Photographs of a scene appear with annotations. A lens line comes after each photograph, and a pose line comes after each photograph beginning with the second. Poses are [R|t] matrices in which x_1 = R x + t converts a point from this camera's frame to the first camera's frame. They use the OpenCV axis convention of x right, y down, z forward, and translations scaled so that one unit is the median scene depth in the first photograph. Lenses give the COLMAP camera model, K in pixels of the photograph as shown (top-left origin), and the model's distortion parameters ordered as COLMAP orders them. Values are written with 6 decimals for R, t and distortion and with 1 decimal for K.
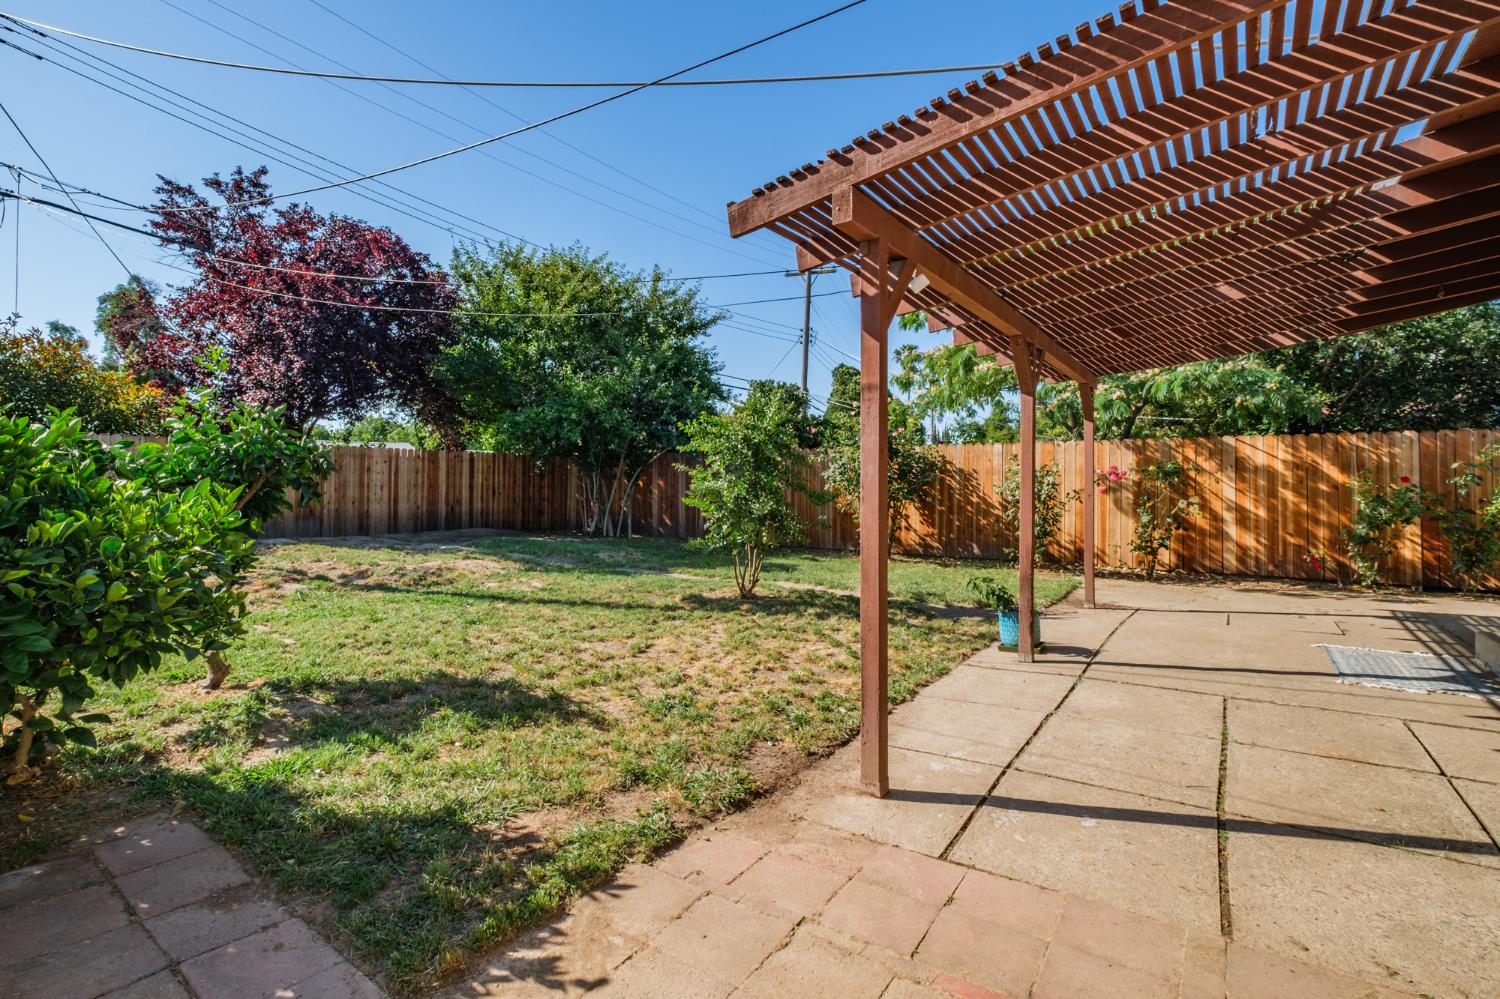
lens RADIAL K [[684.9, 0, 701.0], [0, 684.9, 479.8], [0, 0, 1]] dist [-0.002474, -0.000832]
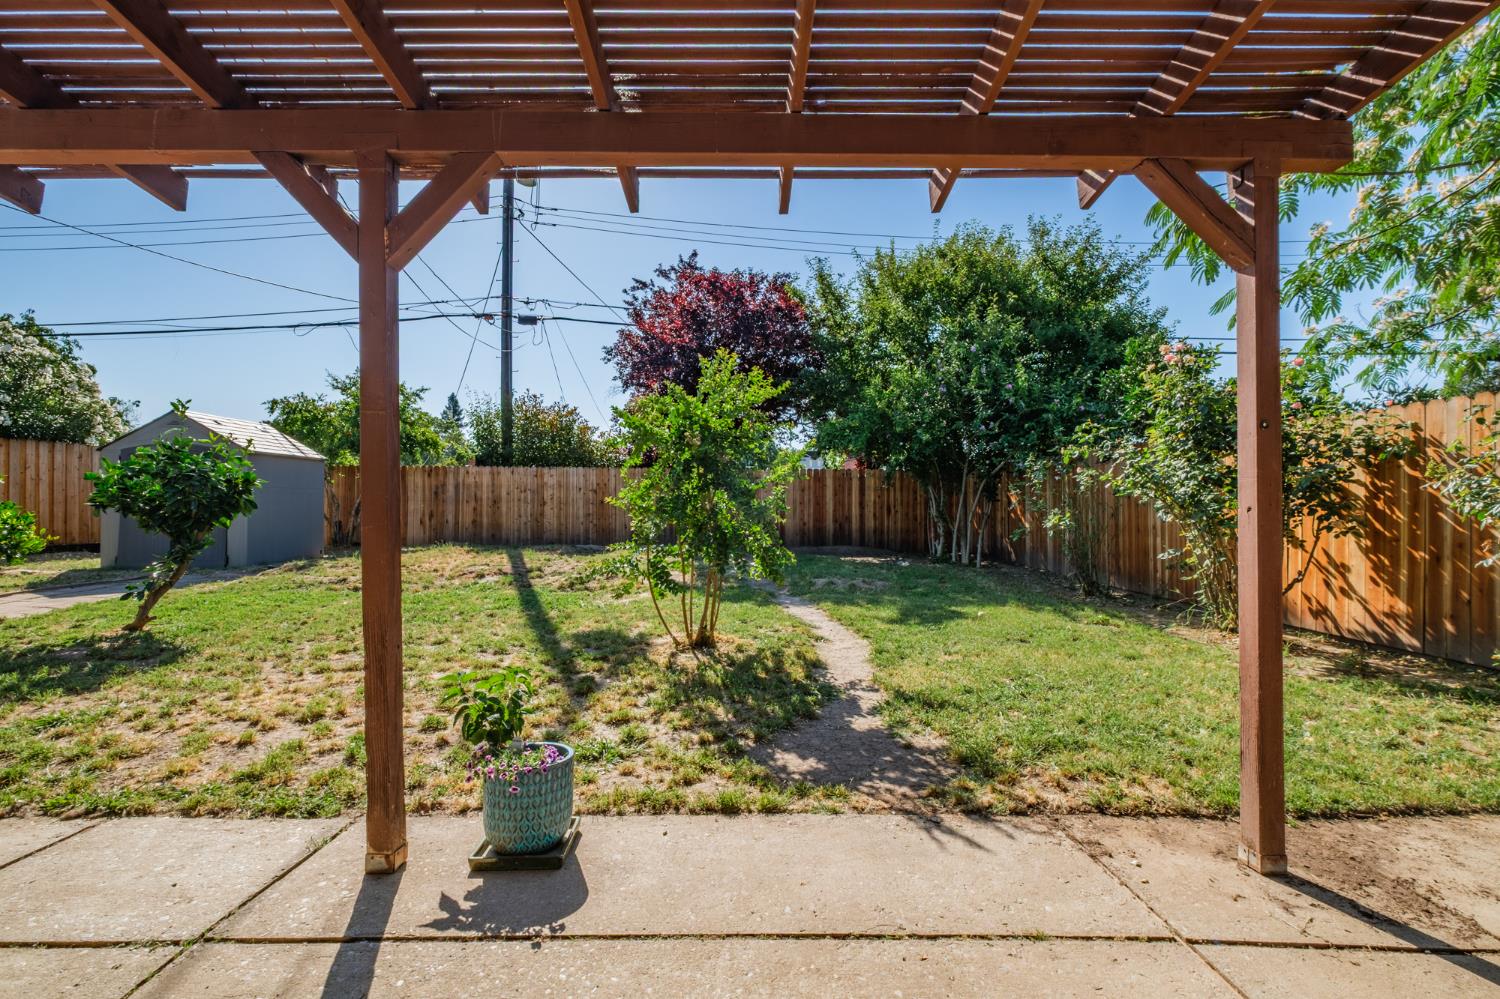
lens RADIAL K [[655.2, 0, 750.0], [0, 655.2, 499.5], [0, 0, 1]] dist [-0.003160, -0.000503]
pose [[0.622127, -0.004002, -0.782906, 0.655279], [0.004483, 0.999989, -0.001549, 0.008041], [0.782903, -0.002546, 0.622138, 0.601430]]
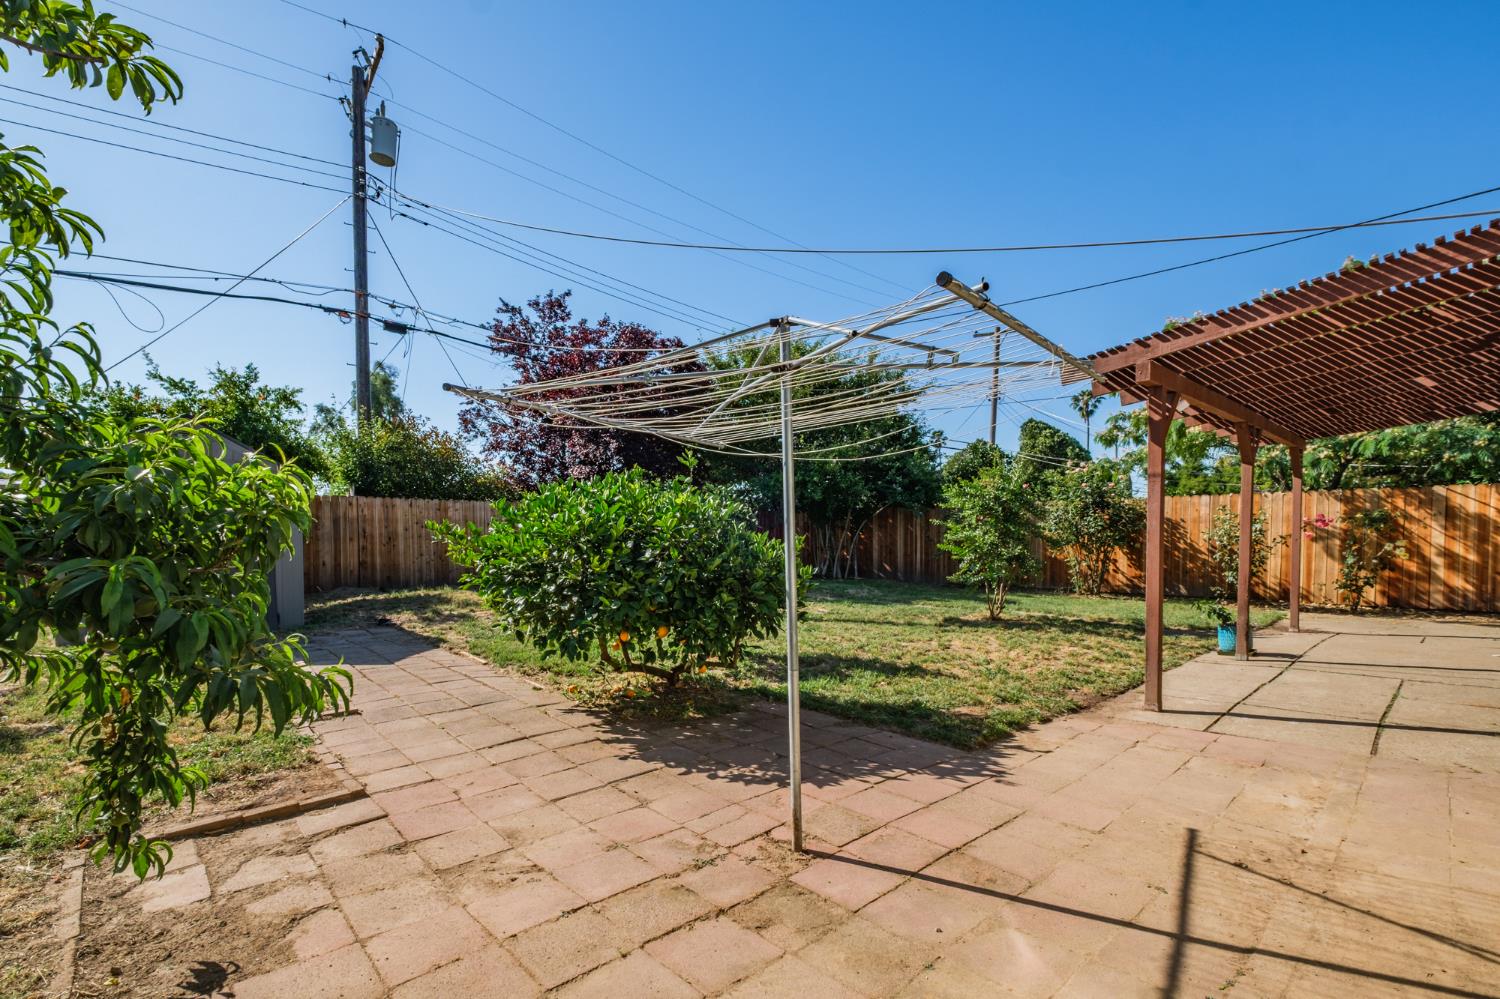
lens RADIAL K [[652.5, 0, 748.2], [0, 652.5, 560.7], [0, 0, 1]] dist [-0.002237, -0.000219]
pose [[0.983719, -0.001522, -0.179706, -0.162895], [0.009568, 0.998989, 0.043915, -0.000206], [0.179458, -0.044919, 0.982740, -0.279496]]
